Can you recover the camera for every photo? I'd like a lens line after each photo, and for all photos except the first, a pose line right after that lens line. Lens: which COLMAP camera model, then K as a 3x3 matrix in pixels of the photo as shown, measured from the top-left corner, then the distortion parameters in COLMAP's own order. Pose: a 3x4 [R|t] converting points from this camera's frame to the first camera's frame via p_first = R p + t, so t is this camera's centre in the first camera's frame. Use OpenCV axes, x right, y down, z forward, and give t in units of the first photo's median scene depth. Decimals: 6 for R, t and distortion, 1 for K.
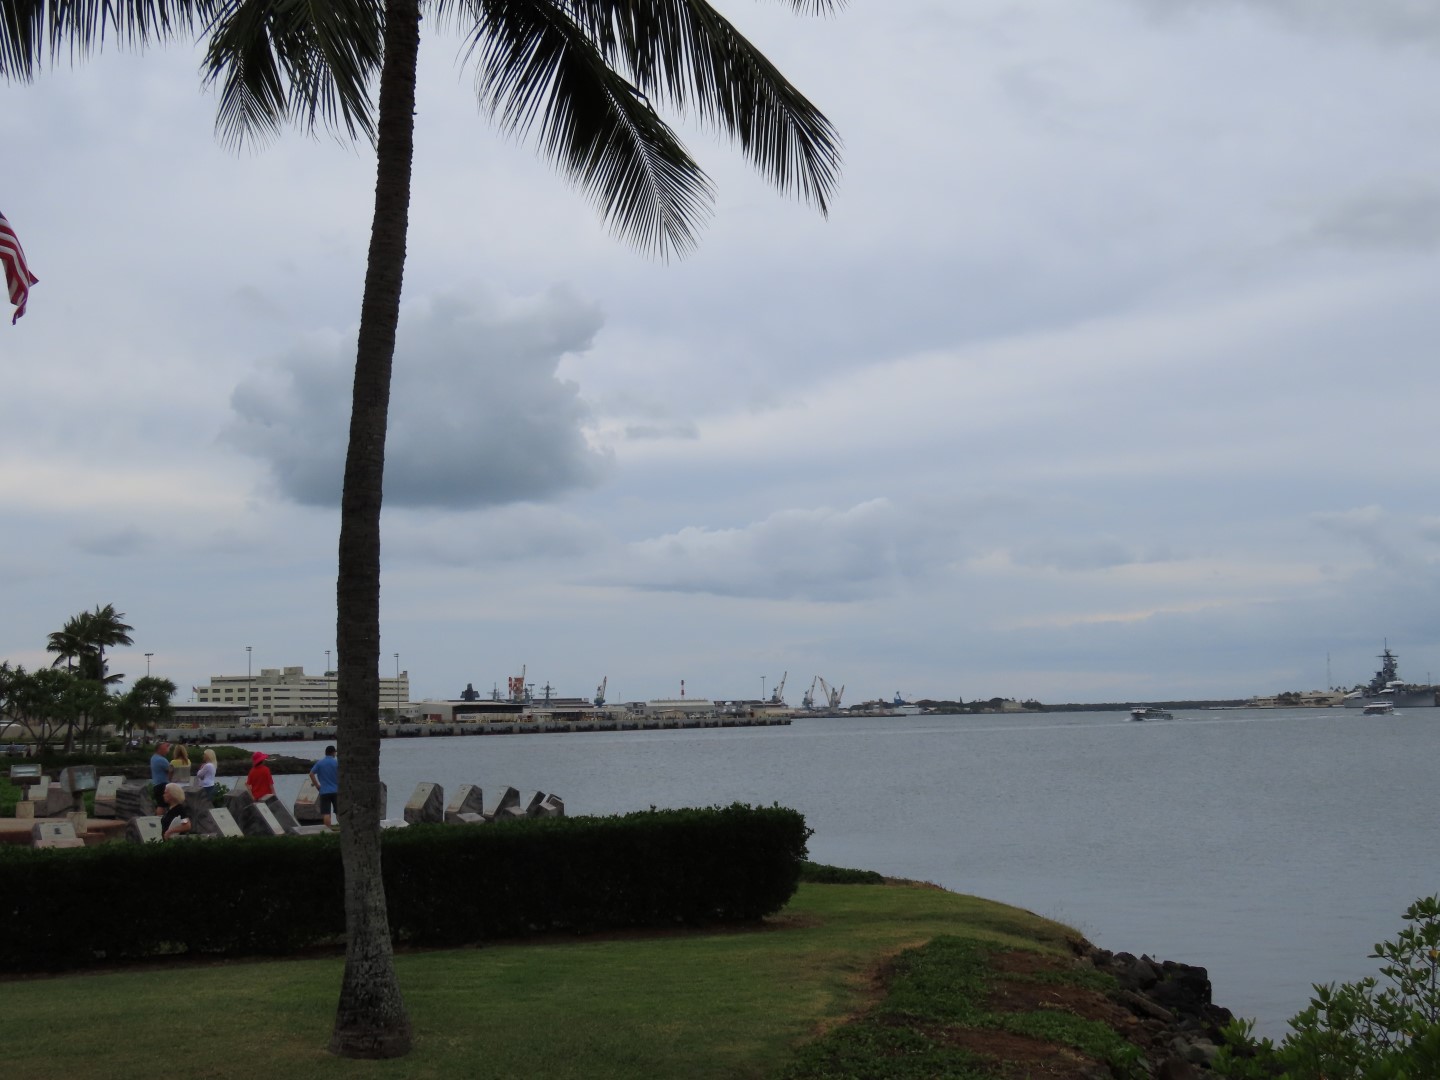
lens RADIAL K [[1915.9, 0, 720.0], [0, 1915.9, 540.0], [0, 0, 1]] dist [-0.024569, -0.039471]
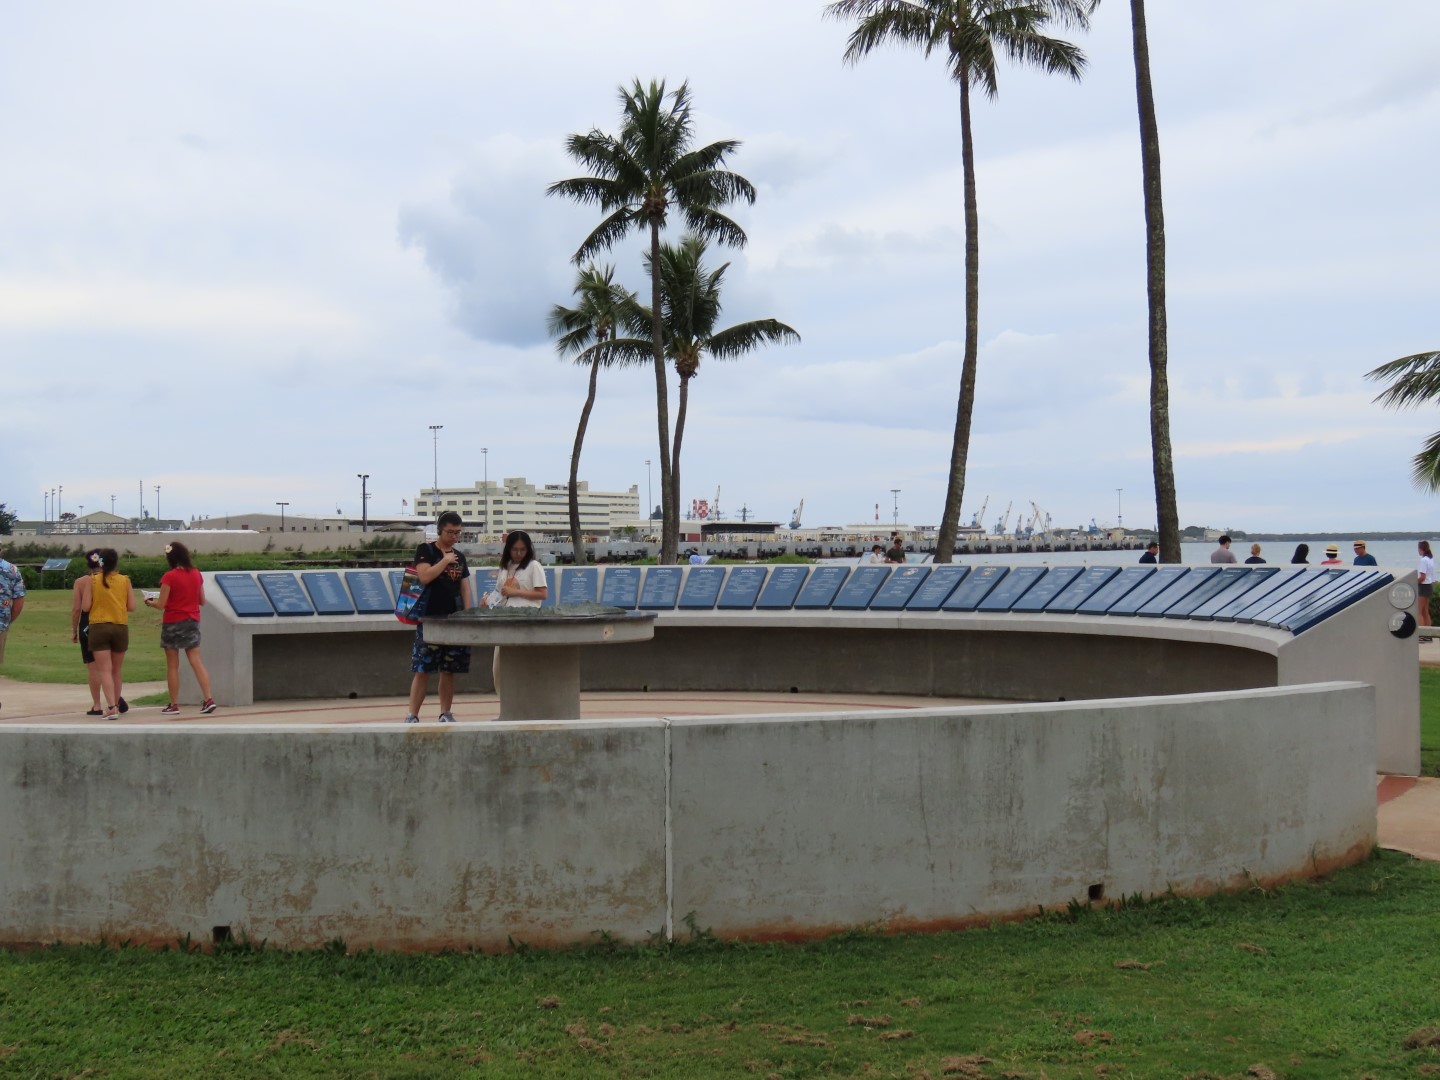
lens RADIAL K [[1915.9, 0, 720.0], [0, 1915.9, 540.0], [0, 0, 1]] dist [-0.024569, -0.039471]
pose [[0.996793, 0.009380, -0.079471, -0.086018], [-0.002173, 0.995912, 0.090298, 0.022222], [0.079993, -0.089836, 0.992739, 0.206545]]
